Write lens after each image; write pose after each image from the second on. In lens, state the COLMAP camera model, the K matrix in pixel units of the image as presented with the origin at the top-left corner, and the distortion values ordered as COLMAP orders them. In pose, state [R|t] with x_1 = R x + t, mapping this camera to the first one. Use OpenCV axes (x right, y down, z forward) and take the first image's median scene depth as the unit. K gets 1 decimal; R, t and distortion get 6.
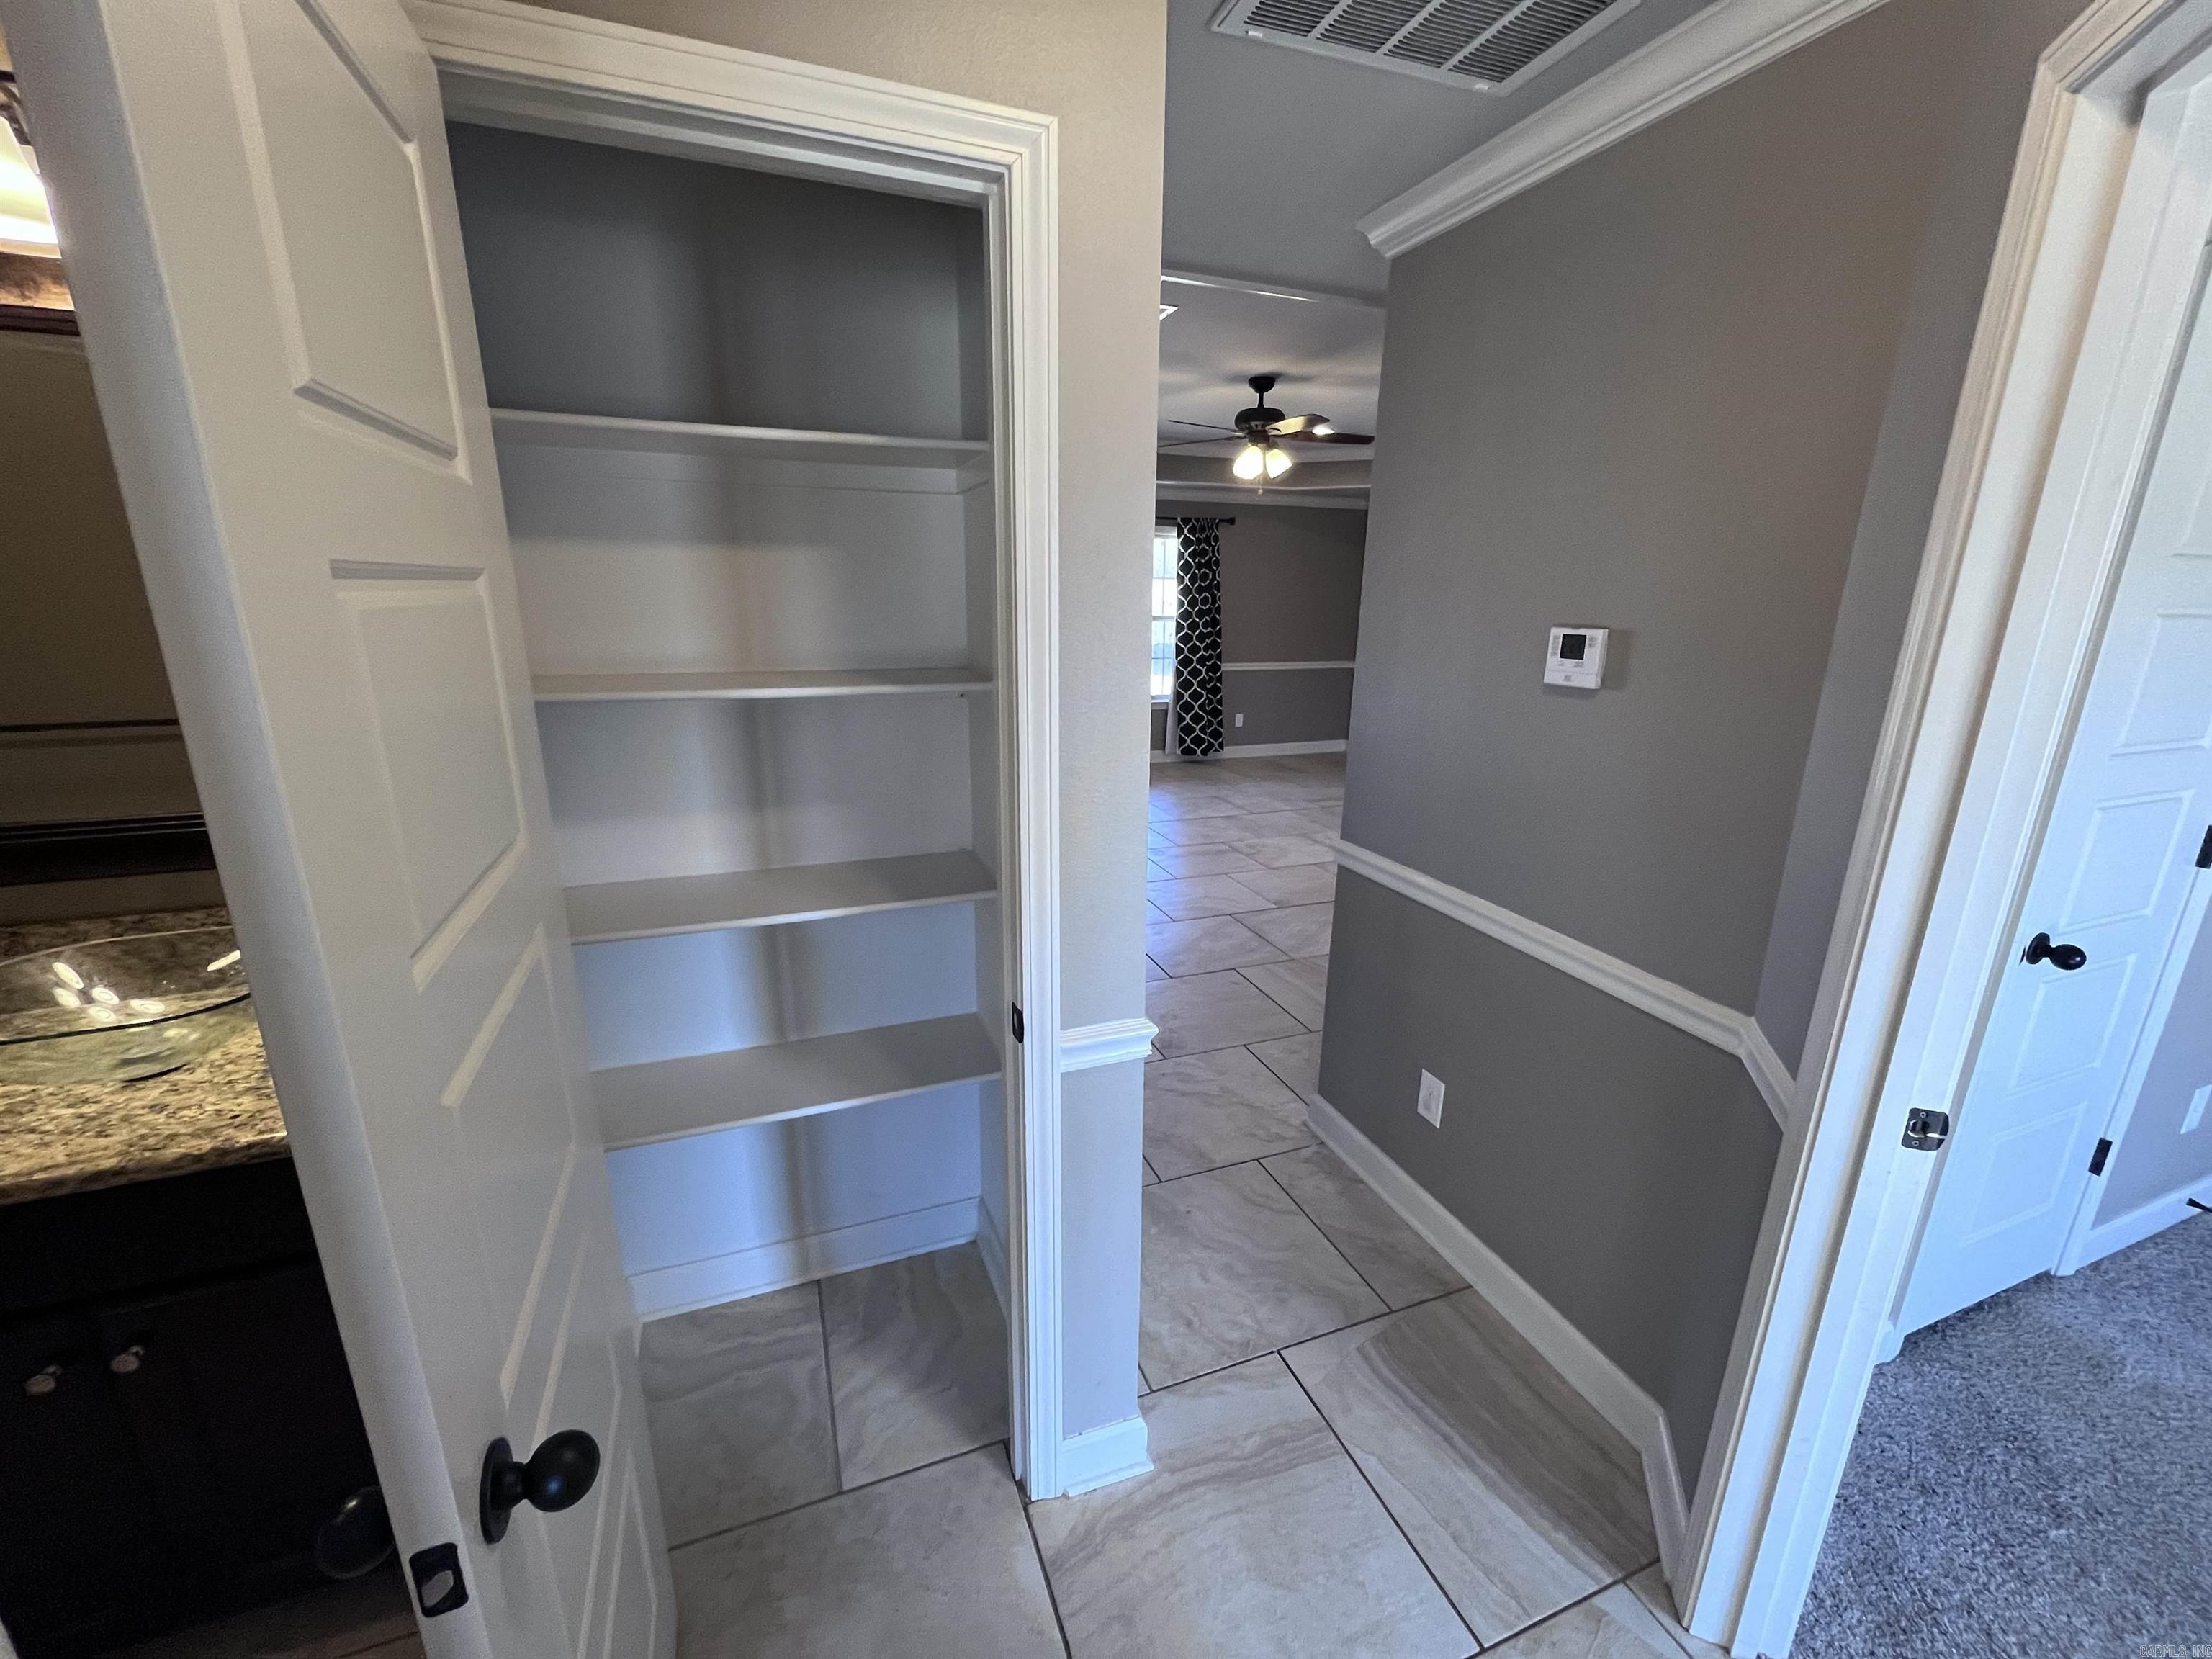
lens RADIAL K [[890.0, 0, 1106.0], [0, 890.0, 829.5], [0, 0, 1]] dist [-0.002718, -0.000121]
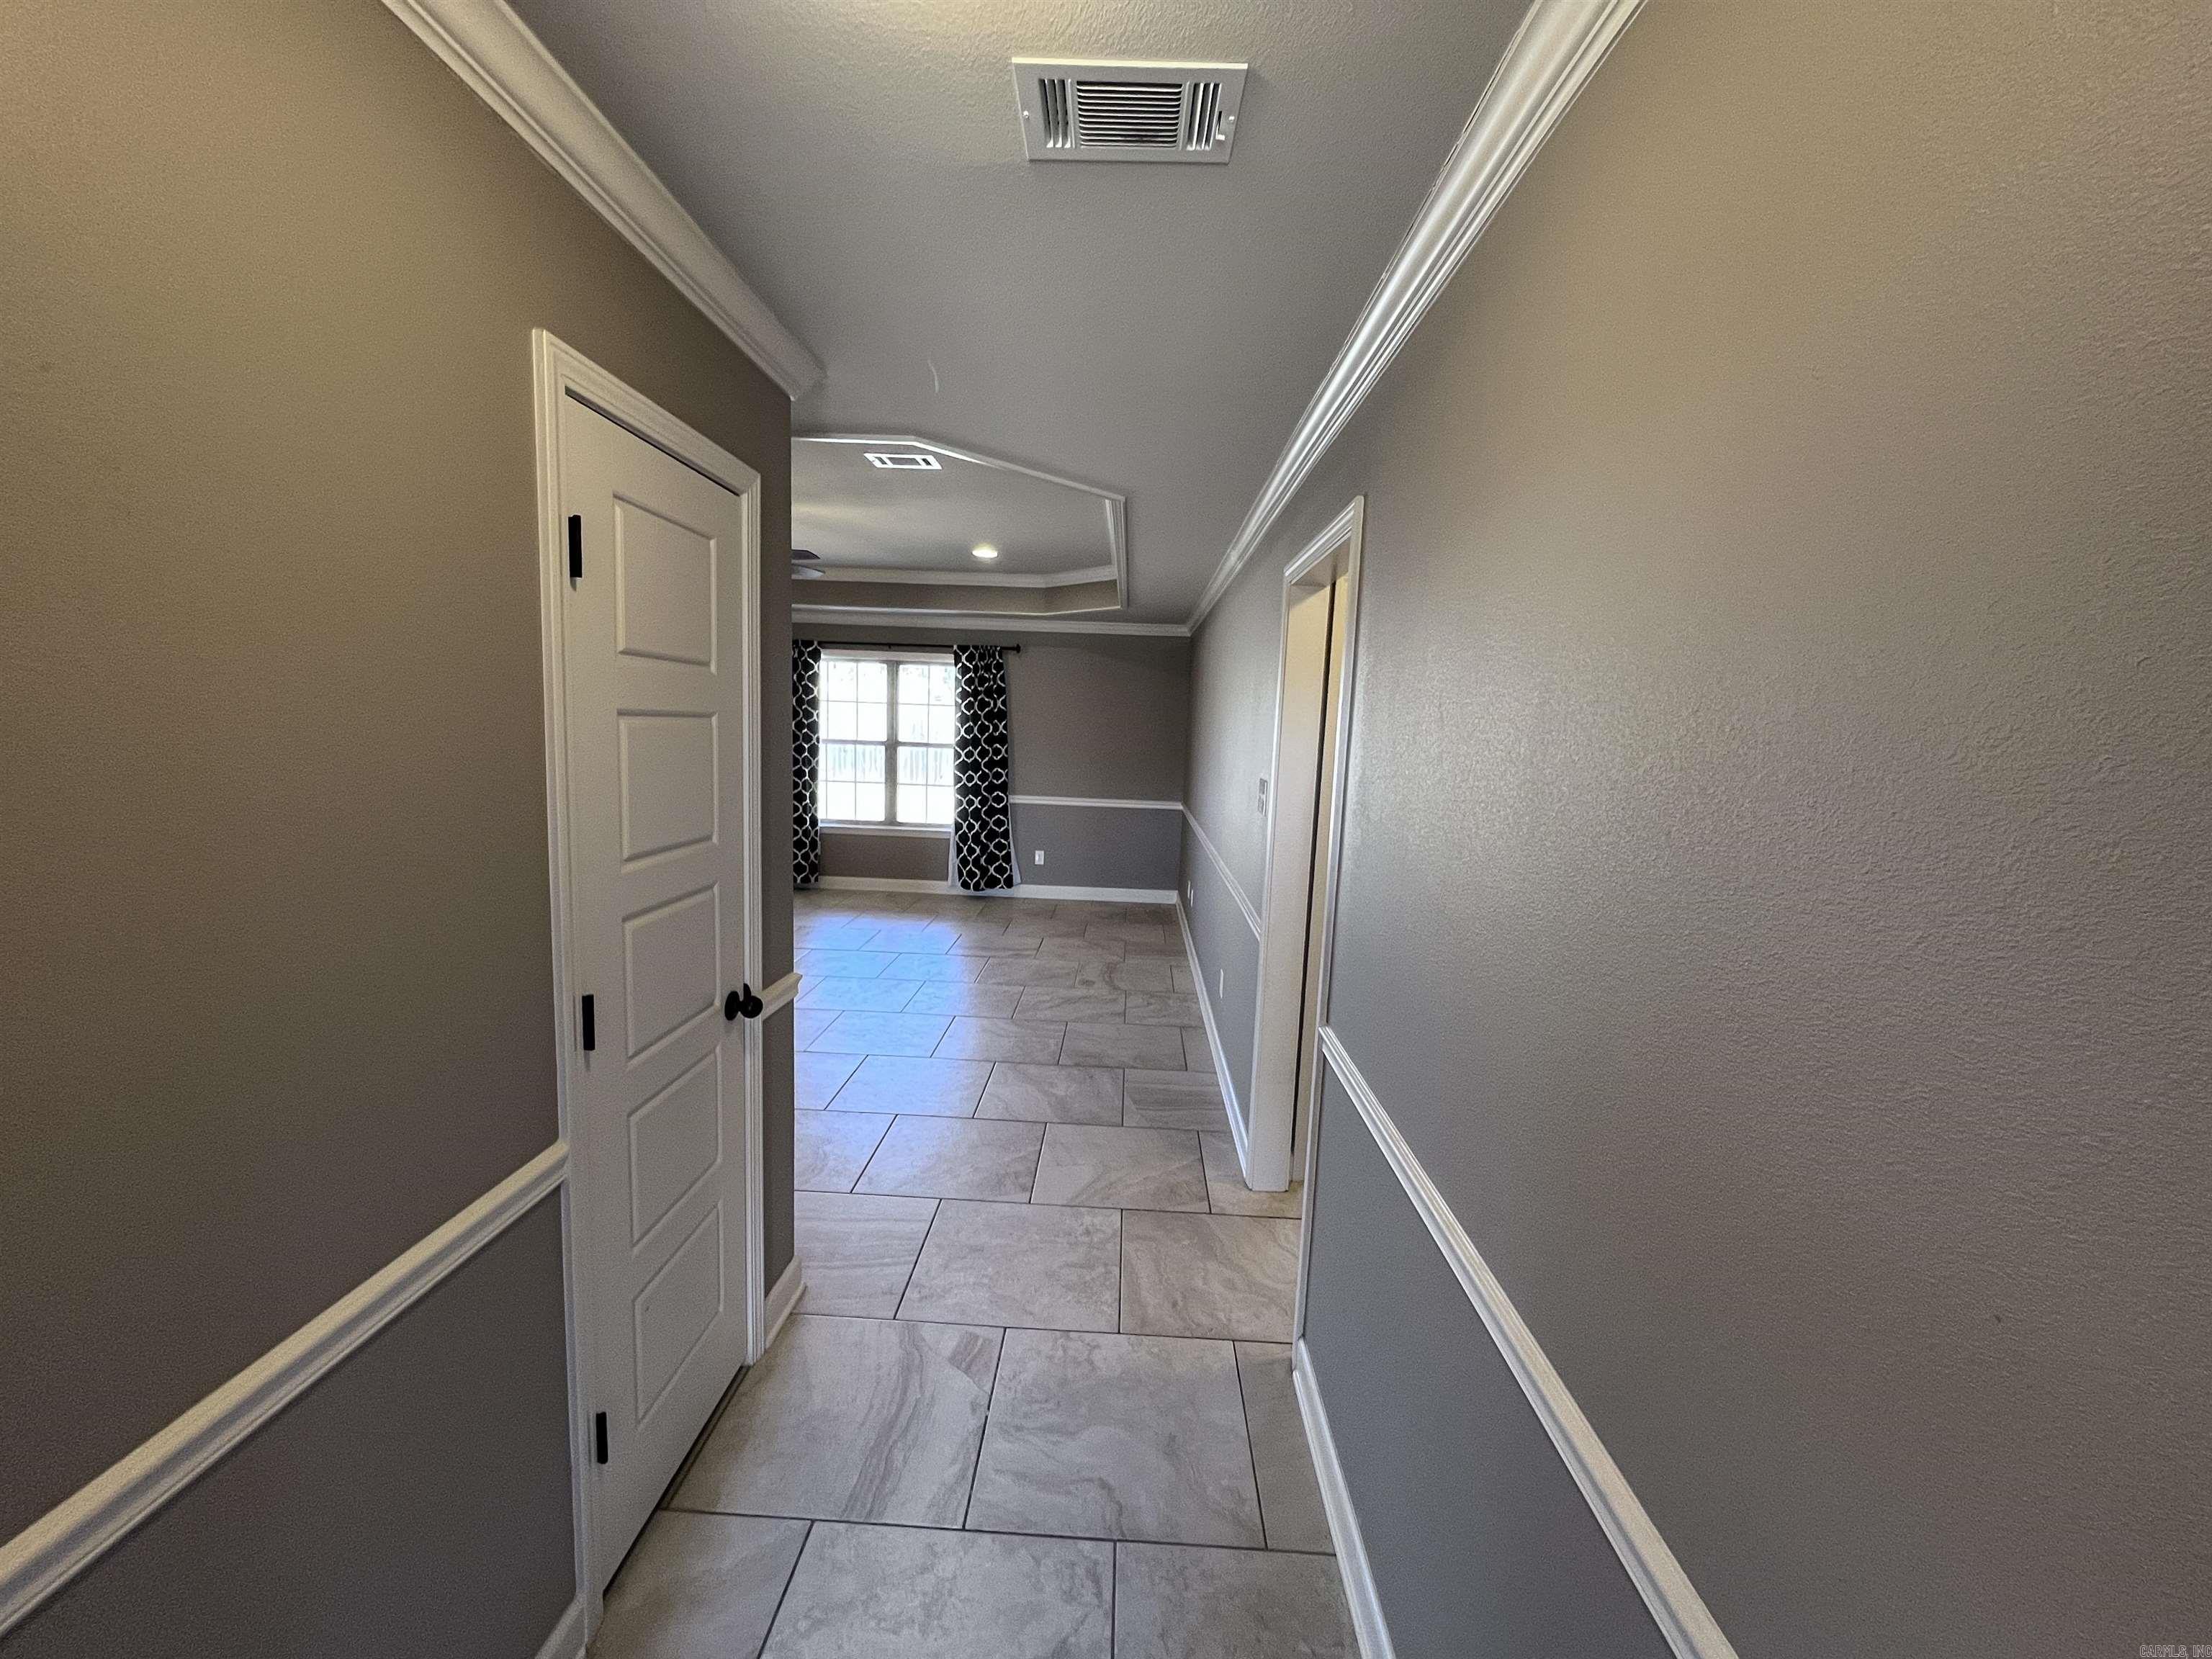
lens RADIAL K [[890.0, 0, 1106.0], [0, 890.0, 829.5], [0, 0, 1]] dist [-0.002718, -0.000121]
pose [[0.924316, 0.069583, -0.375230, 0.599179], [-0.125665, 0.983897, -0.127101, -0.046166], [0.360343, 0.164635, 0.918176, 0.188649]]
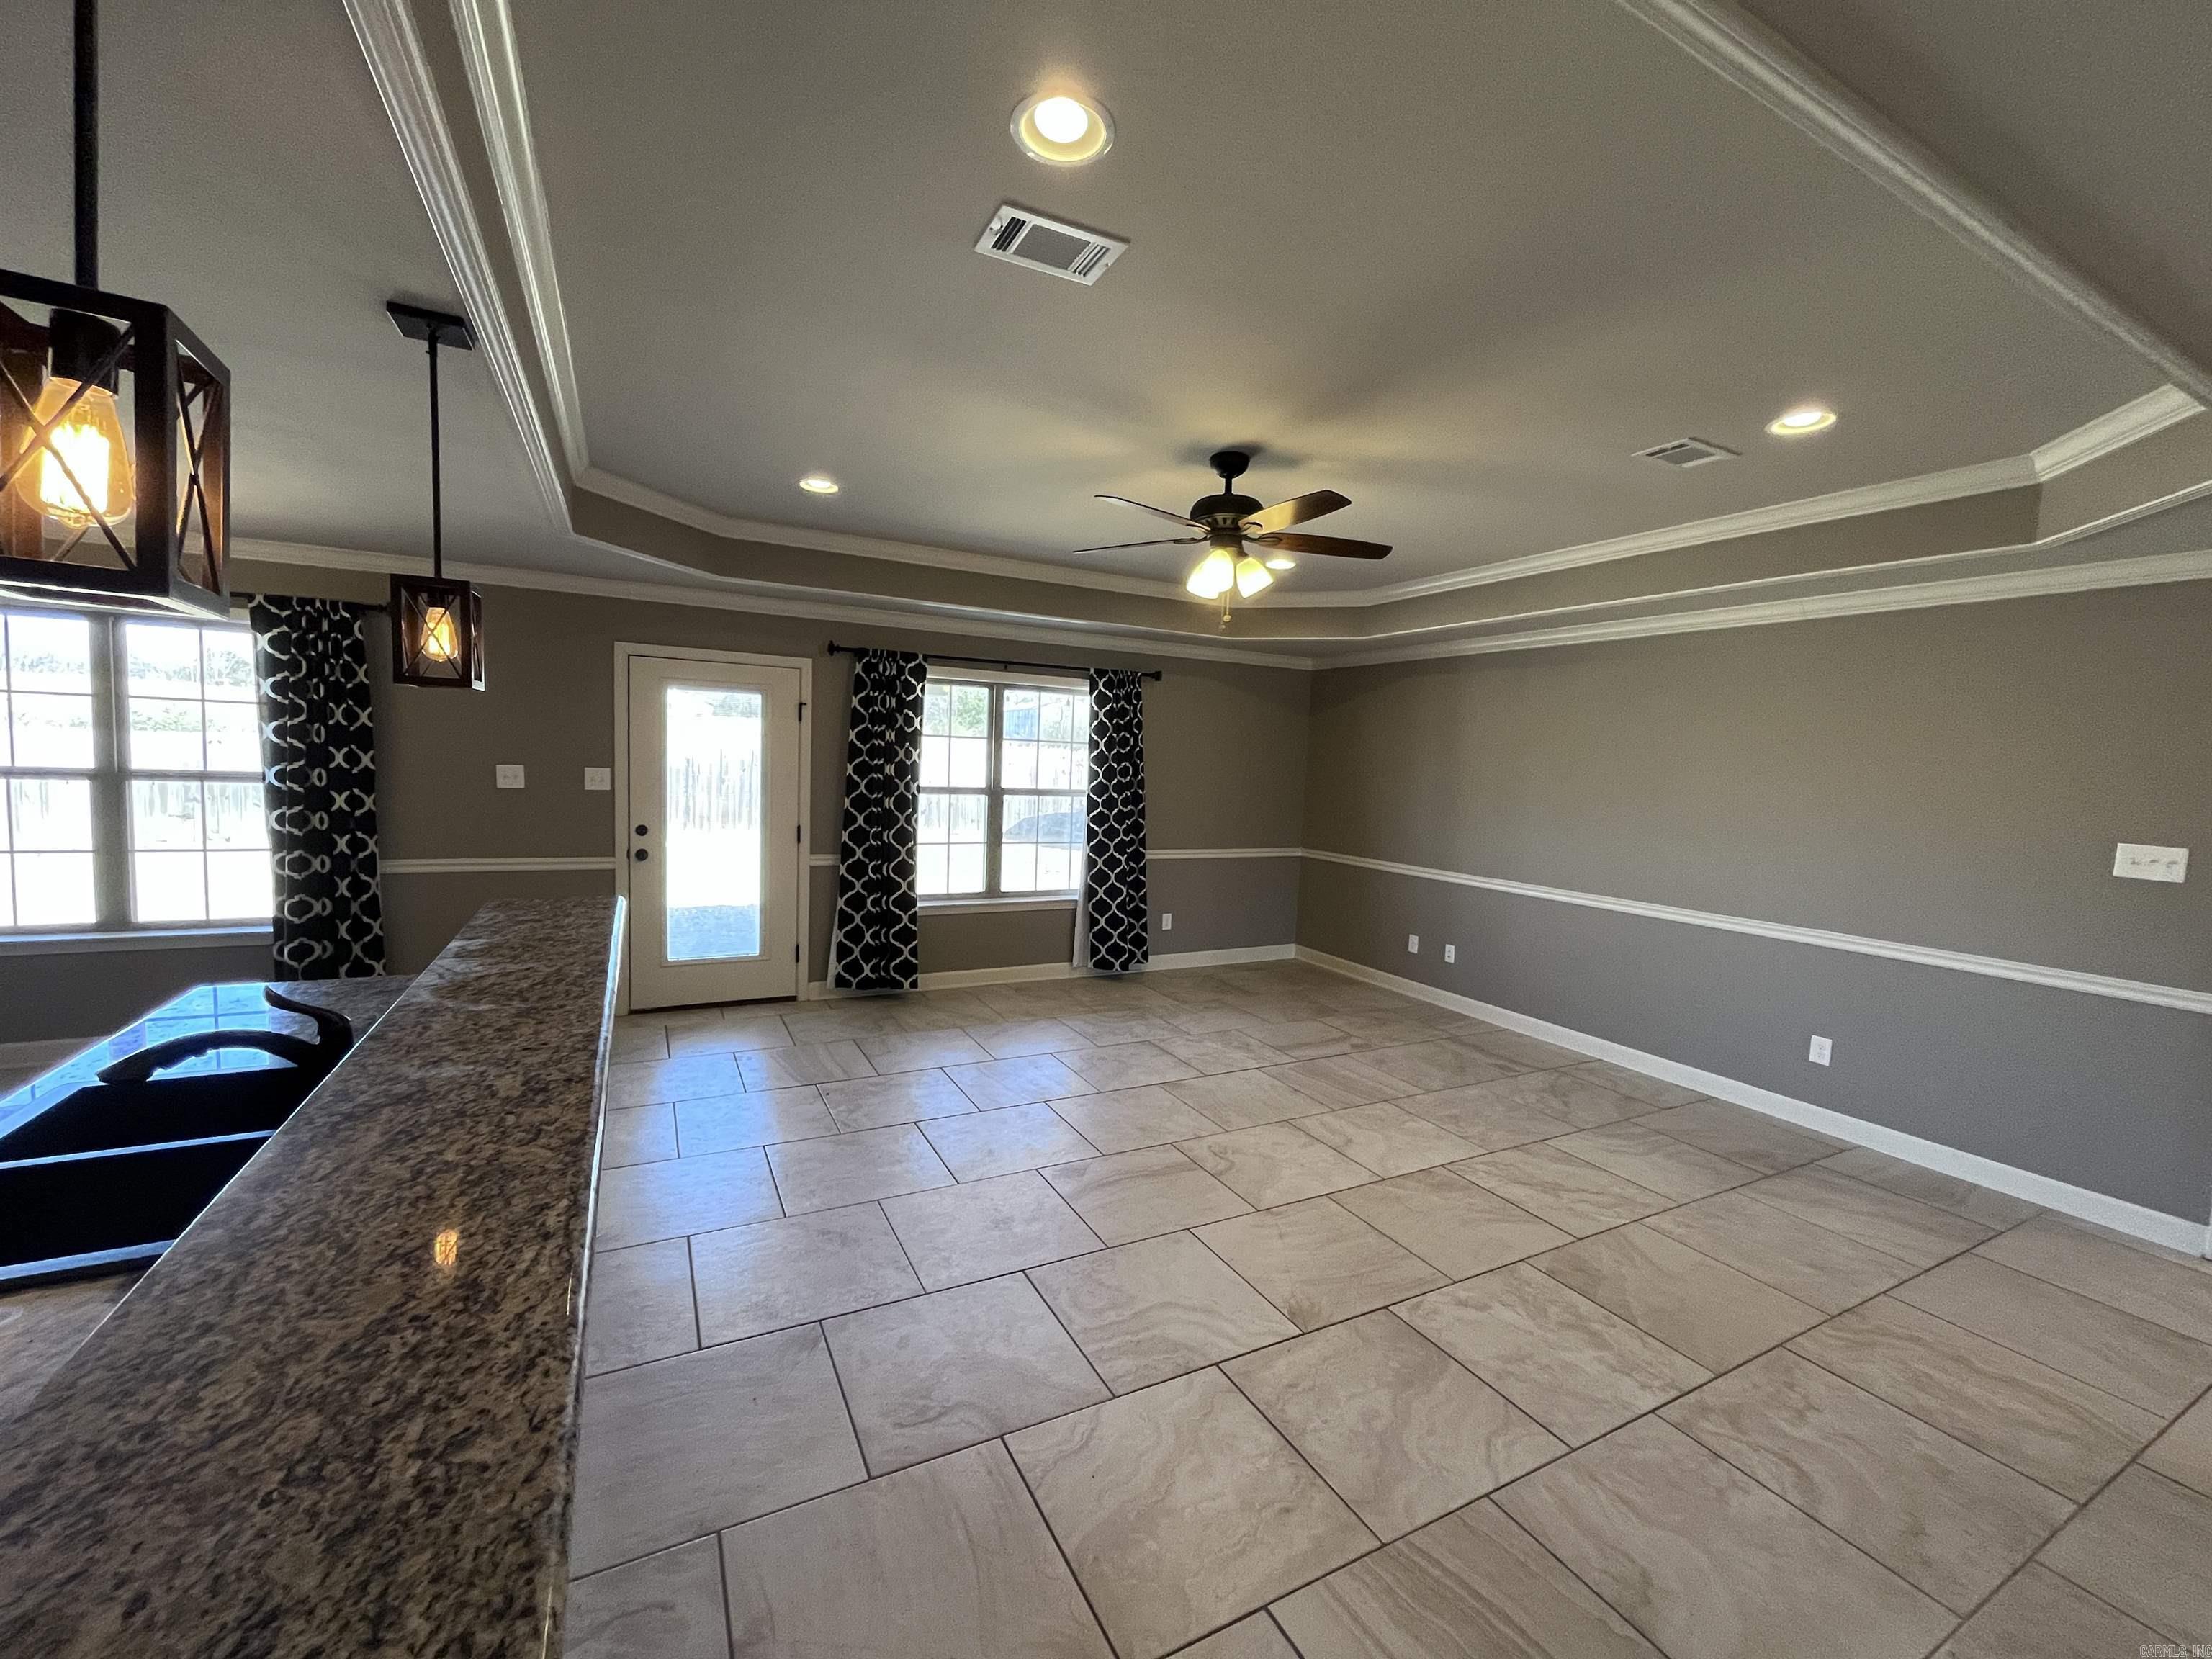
lens RADIAL K [[890.0, 0, 1106.0], [0, 890.0, 829.5], [0, 0, 1]] dist [-0.002718, -0.000121]
pose [[0.993107, 0.016675, 0.116021, 0.005164], [0.004687, 0.983388, -0.181457, -0.065479], [-0.117119, 0.180750, 0.976531, 0.247785]]
